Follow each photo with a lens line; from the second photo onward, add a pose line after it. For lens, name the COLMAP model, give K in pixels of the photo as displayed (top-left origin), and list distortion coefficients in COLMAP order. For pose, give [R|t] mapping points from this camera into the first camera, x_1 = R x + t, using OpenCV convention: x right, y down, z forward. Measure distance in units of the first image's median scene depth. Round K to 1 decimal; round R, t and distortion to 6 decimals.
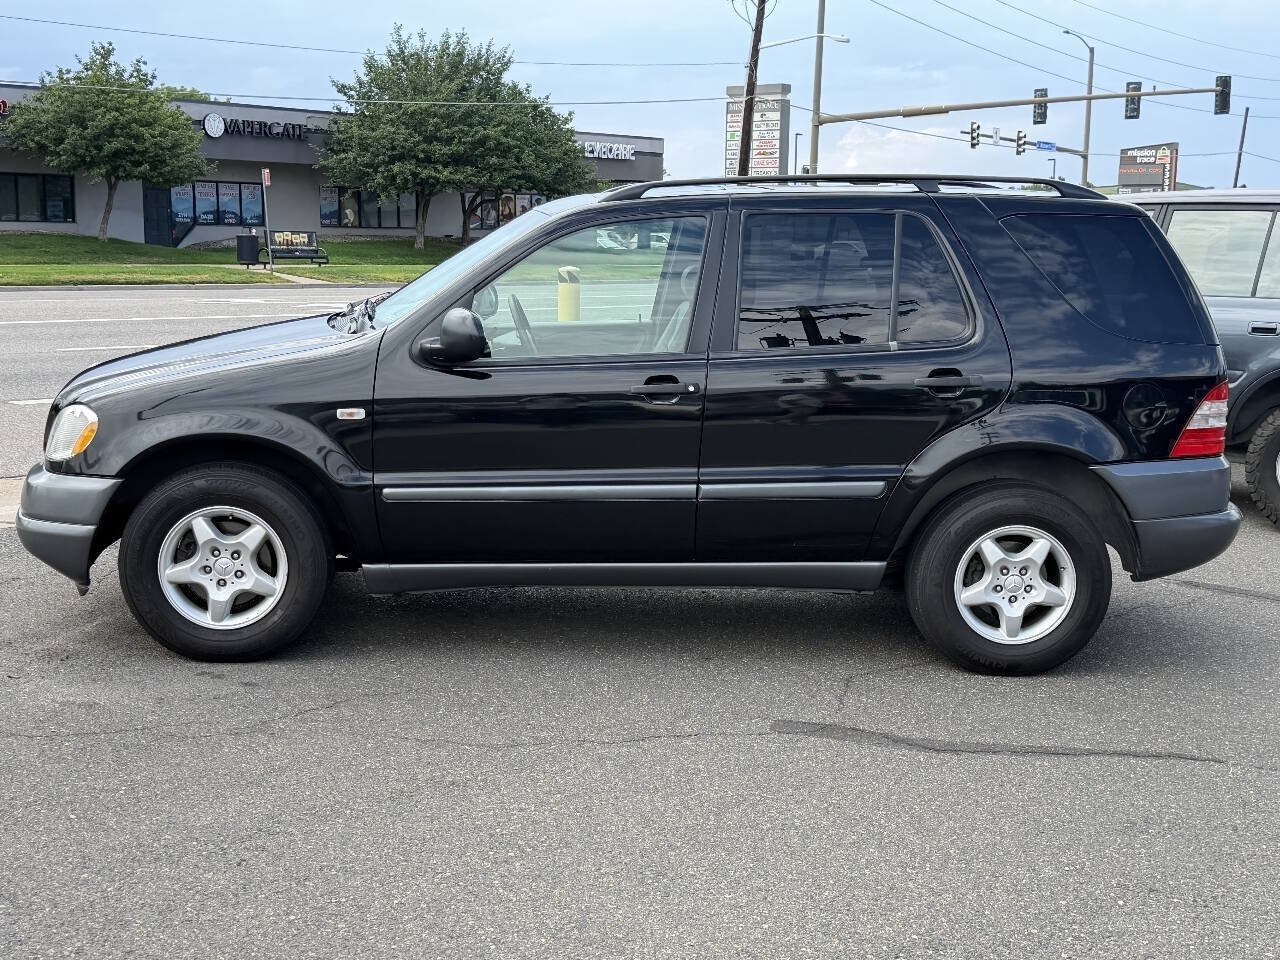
lens RADIAL K [[1671.0, 0, 636.0], [0, 1671.0, 487.8], [0, 0, 1]] dist [0.208047, -0.472675]
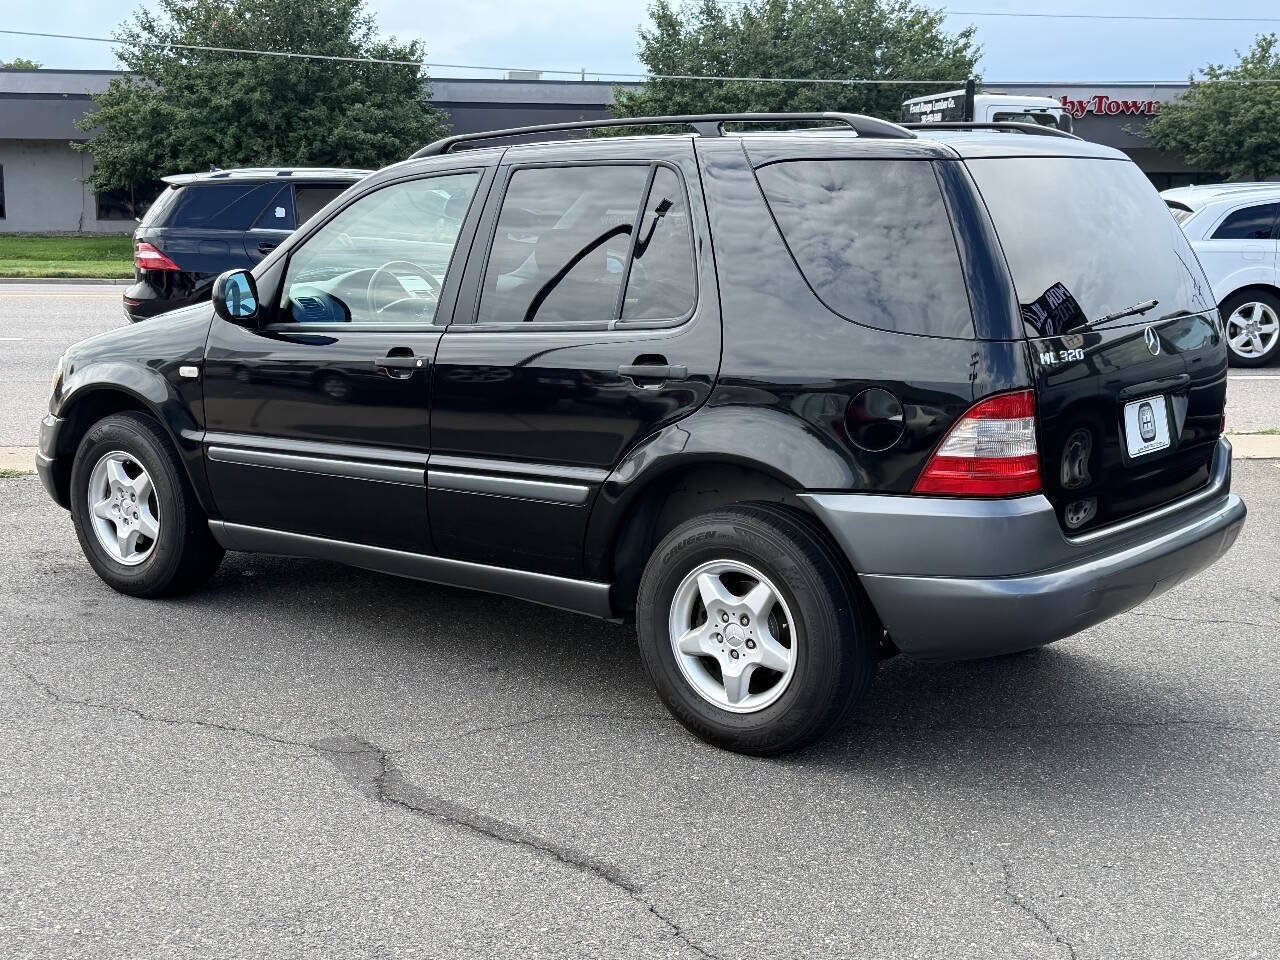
lens RADIAL K [[1671.0, 0, 636.0], [0, 1671.0, 487.8], [0, 0, 1]] dist [0.208047, -0.472675]
pose [[0.747008, 0.094314, -0.658092, 0.694987], [-0.095570, 0.994839, 0.034092, -0.033026], [0.657910, 0.037427, 0.752166, 0.381912]]
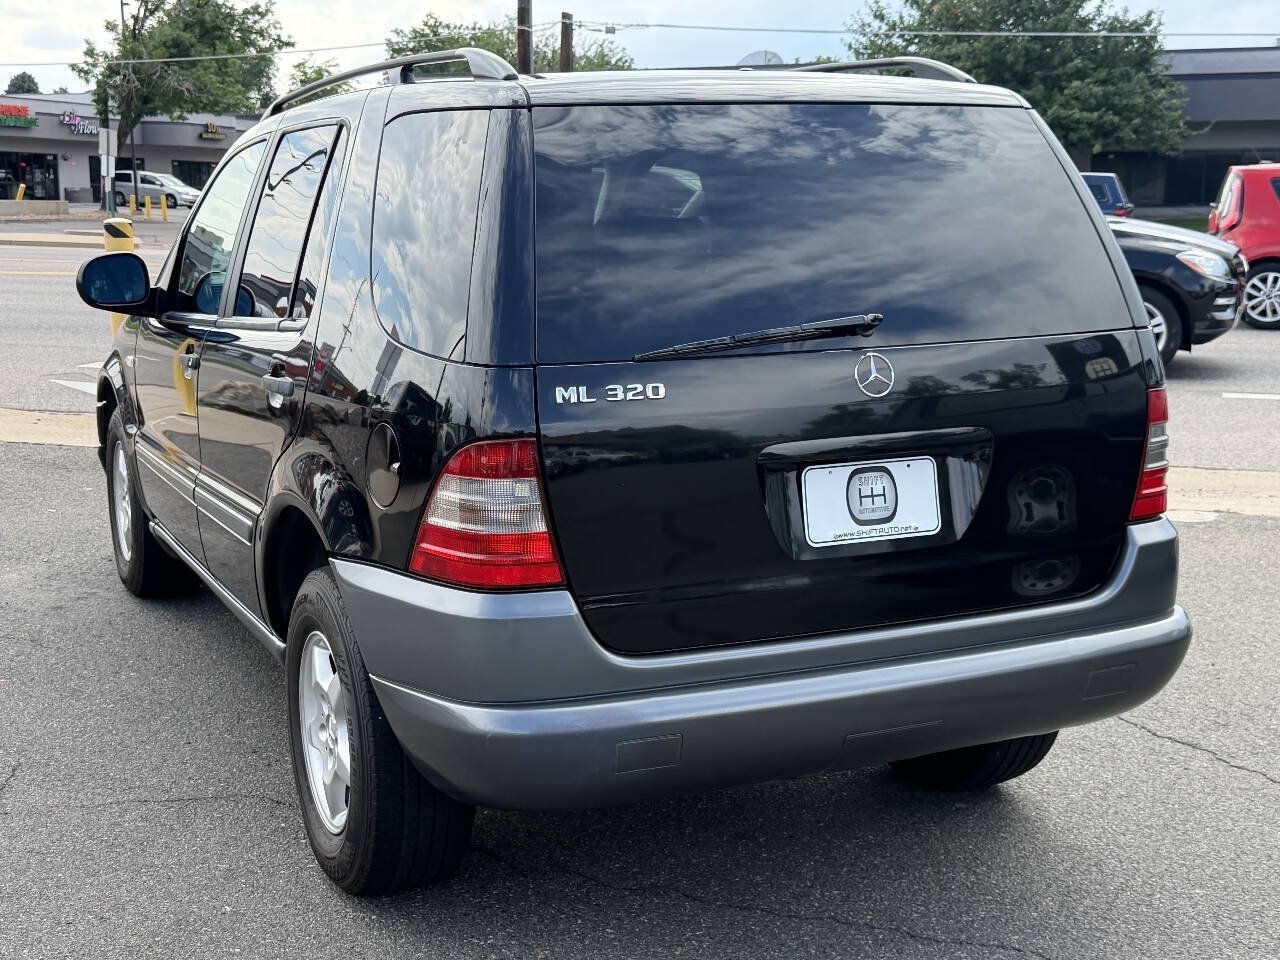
lens RADIAL K [[1680.3, 0, 632.9], [0, 1680.3, 483.5], [0, 0, 1]] dist [0.211510, -0.518559]
pose [[0.362478, 0.138858, -0.921590, 0.810064], [-0.138788, 0.985855, 0.093953, -0.102214], [0.921601, 0.093850, 0.376622, 0.862447]]
